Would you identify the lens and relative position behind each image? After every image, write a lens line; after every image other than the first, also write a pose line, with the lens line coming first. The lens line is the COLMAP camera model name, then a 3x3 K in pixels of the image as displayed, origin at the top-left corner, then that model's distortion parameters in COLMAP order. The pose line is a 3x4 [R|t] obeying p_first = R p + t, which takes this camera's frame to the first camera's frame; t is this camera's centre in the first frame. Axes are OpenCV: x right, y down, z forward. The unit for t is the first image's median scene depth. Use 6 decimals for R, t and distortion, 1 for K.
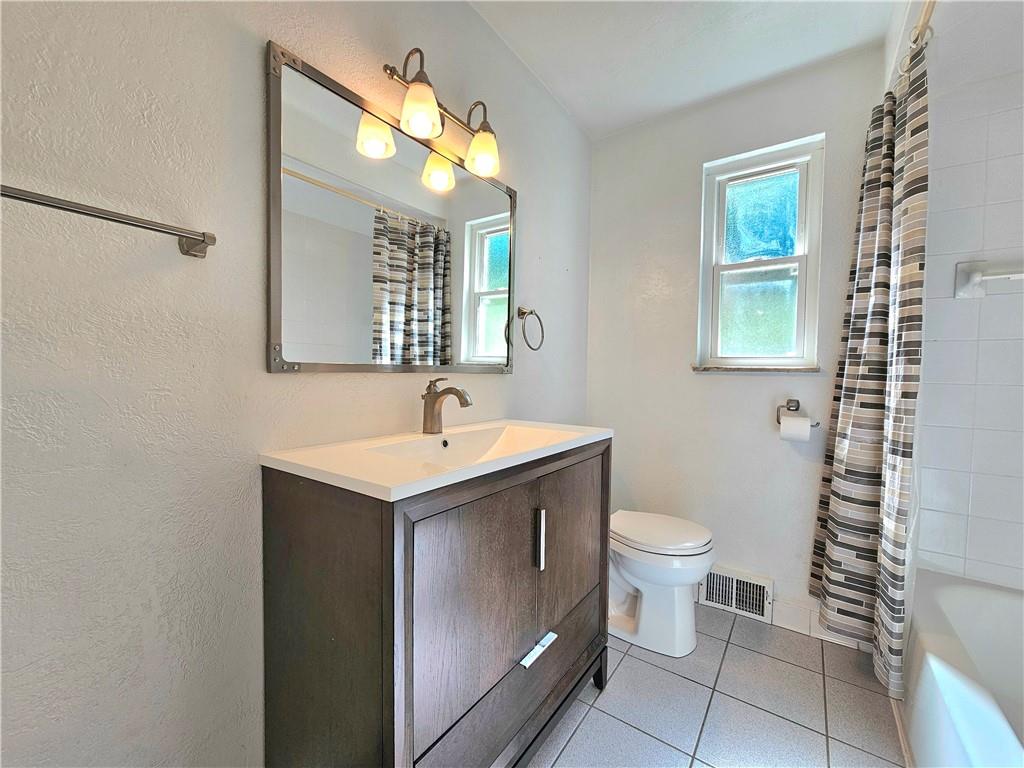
lens RADIAL K [[417.4, 0, 517.6], [0, 417.4, 384.2], [0, 0, 1]] dist [-0.002241, -0.000573]
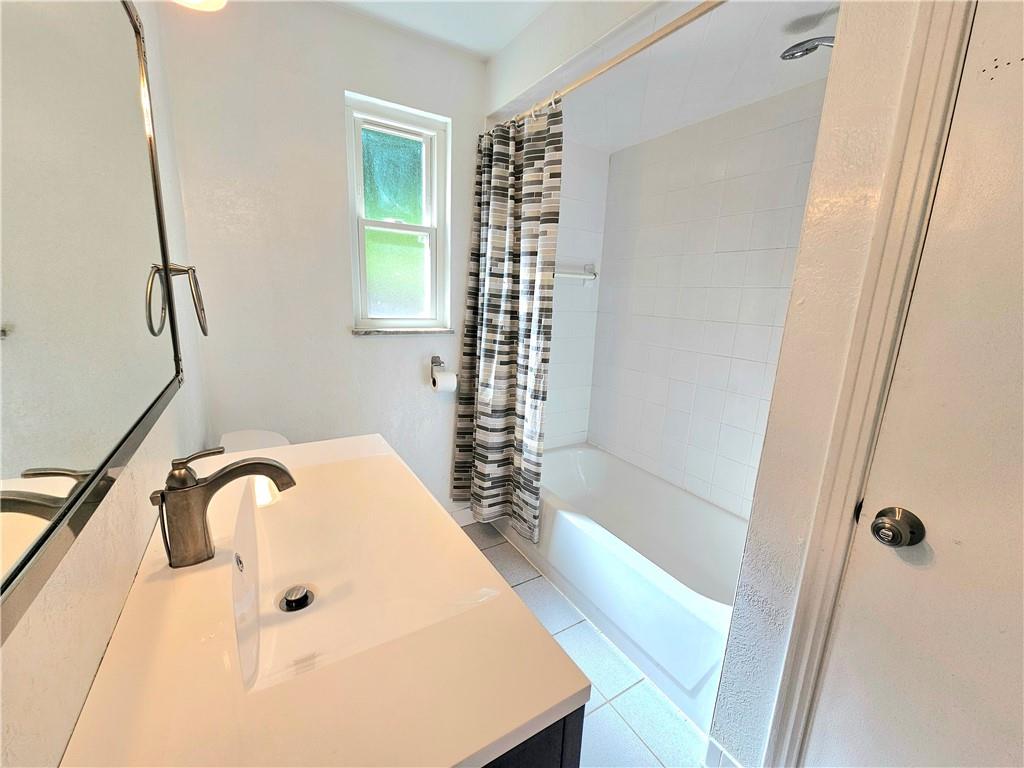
lens RADIAL K [[417.4, 0, 513.9], [0, 417.4, 384.0], [0, 0, 1]] dist [-0.002241, -0.000573]
pose [[0.409525, -0.192998, 0.891651, -0.409291], [-0.008856, 0.976480, 0.215427, -0.182762], [-0.912256, -0.096119, 0.398183, 0.404772]]
